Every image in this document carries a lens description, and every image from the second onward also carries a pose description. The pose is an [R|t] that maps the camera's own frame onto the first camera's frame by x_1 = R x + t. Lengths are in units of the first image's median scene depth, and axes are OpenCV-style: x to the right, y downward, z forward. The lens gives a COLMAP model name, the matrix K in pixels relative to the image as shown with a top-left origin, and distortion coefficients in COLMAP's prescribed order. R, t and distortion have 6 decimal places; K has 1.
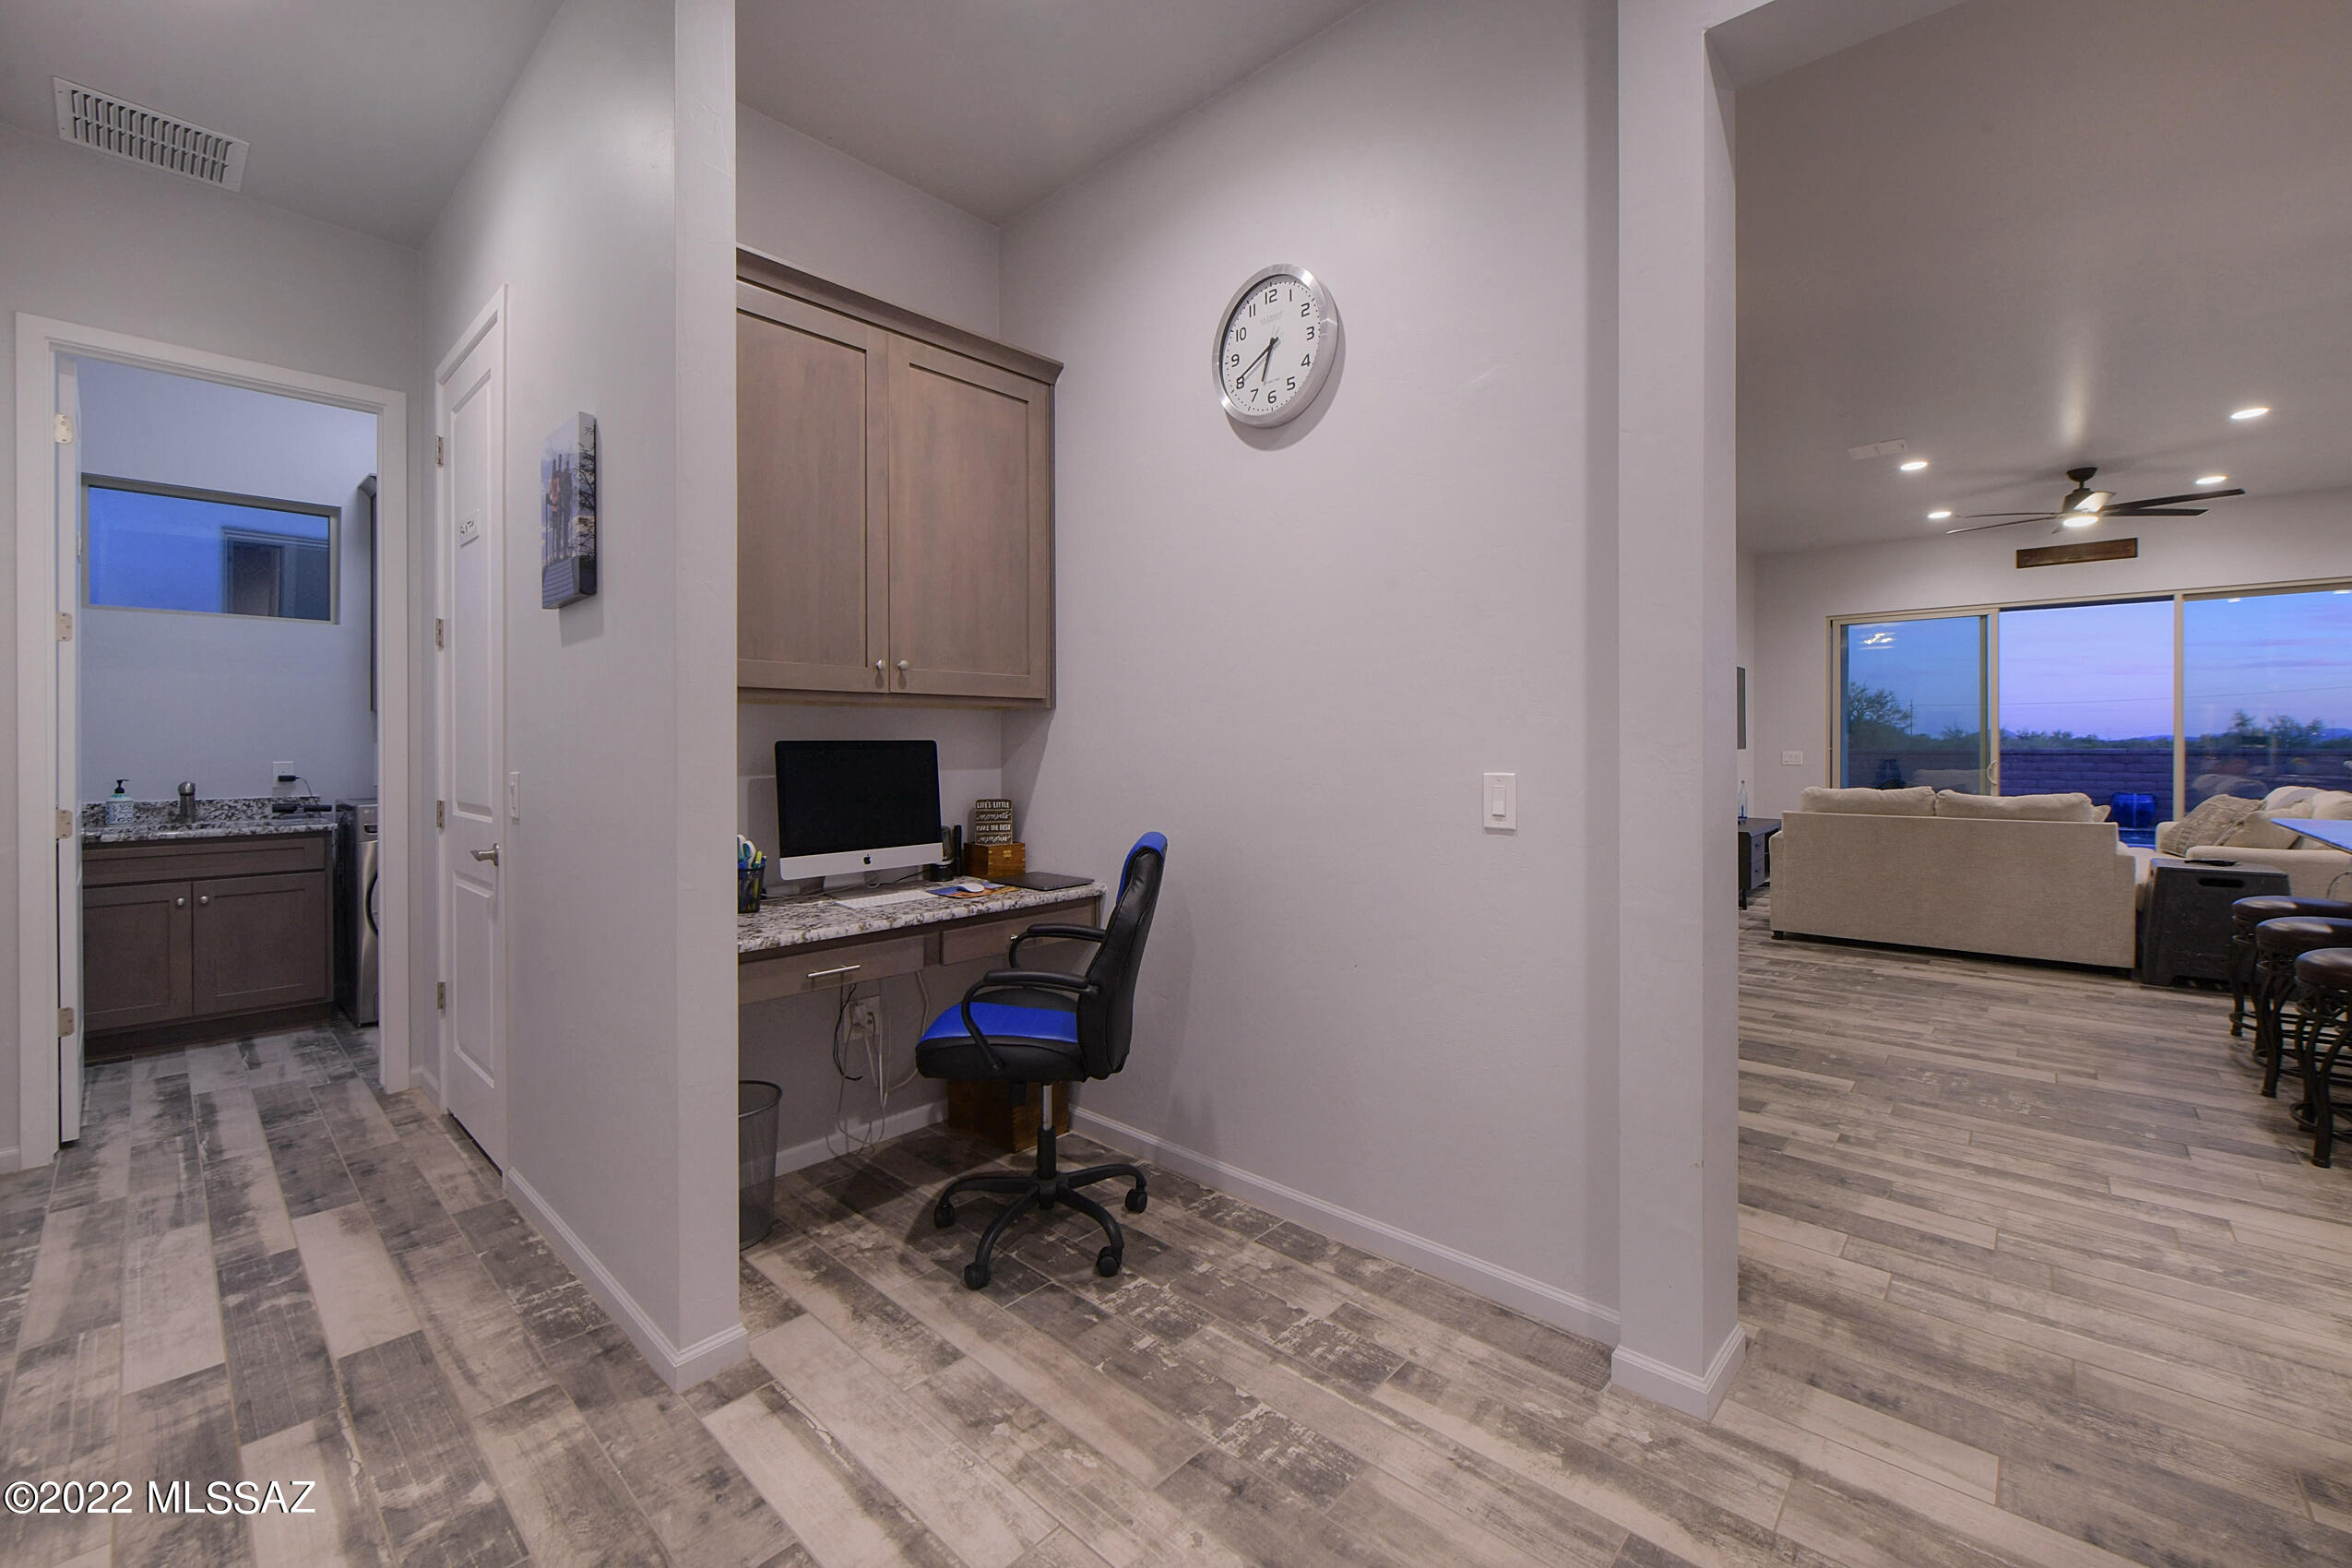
lens RADIAL K [[952.1, 0, 1247.7], [0, 952.1, 747.8], [0, 0, 1]] dist [-0.005861, -0.000183]
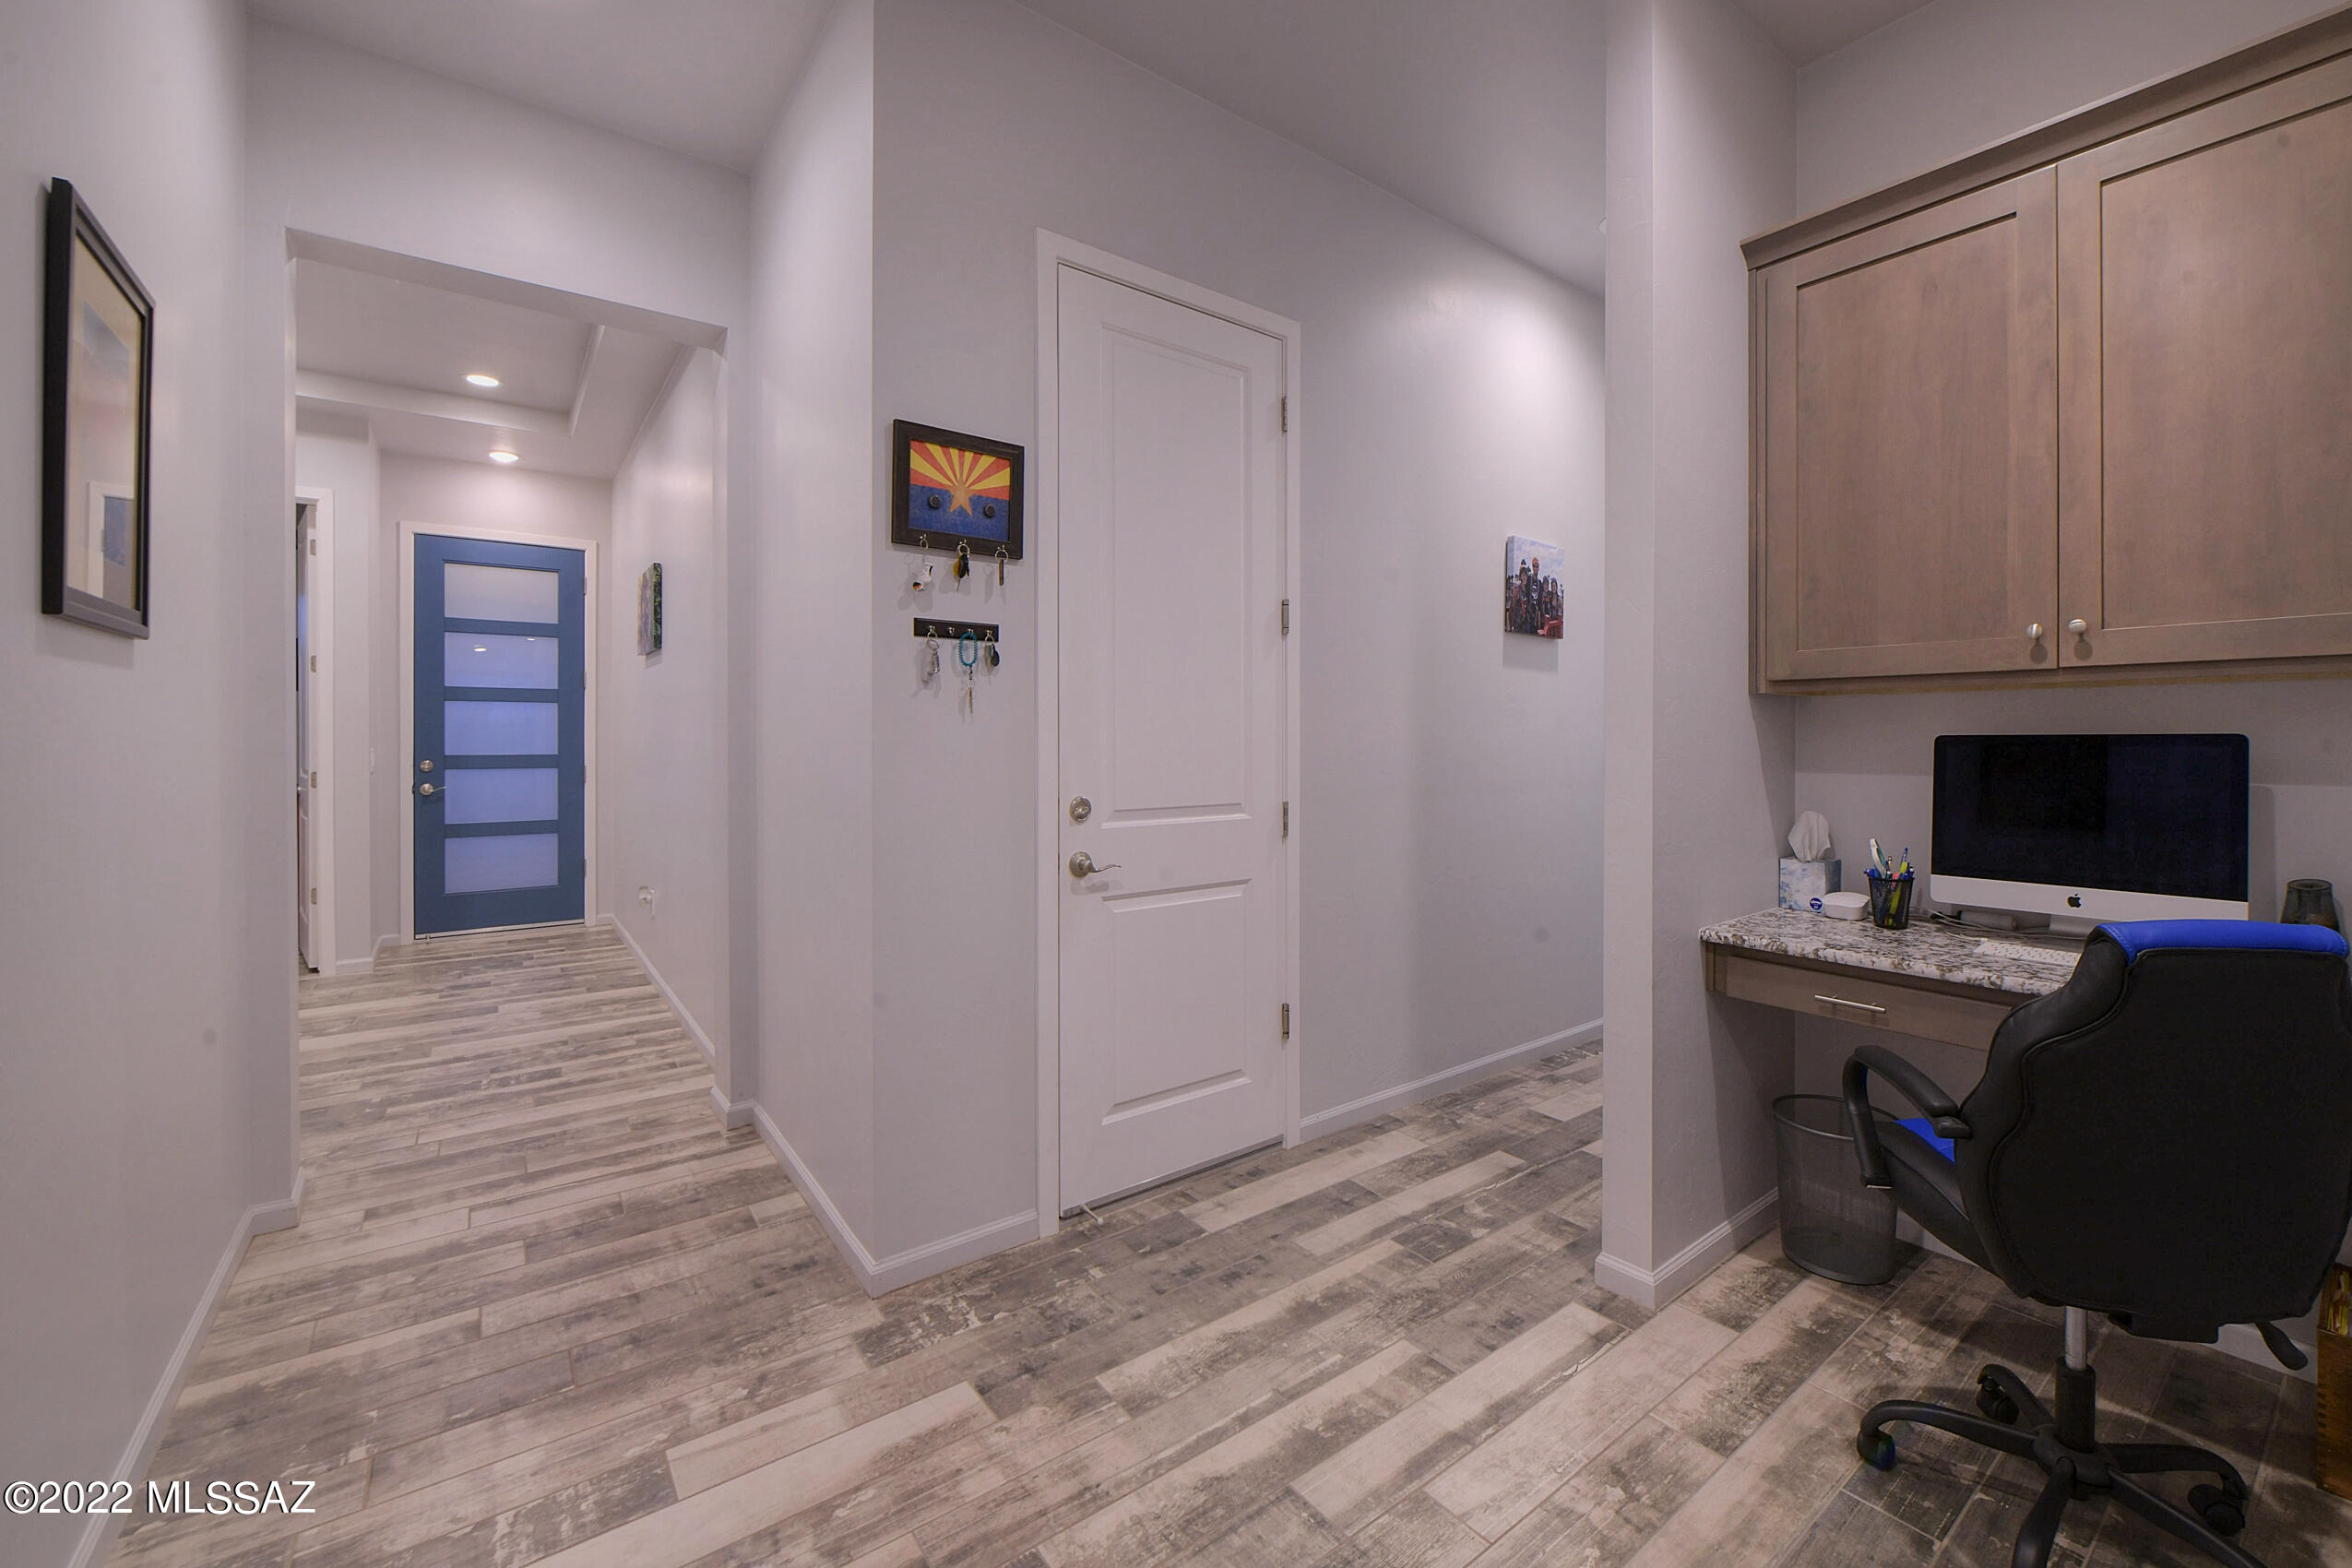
lens RADIAL K [[952.1, 0, 1161.8], [0, 952.1, 749.3], [0, 0, 1]] dist [-0.005861, -0.000183]
pose [[-0.237740, 0.013582, -0.971234, 0.643693], [-0.005394, 0.999868, 0.015303, -0.005773], [0.971314, 0.008877, -0.237635, 0.707932]]
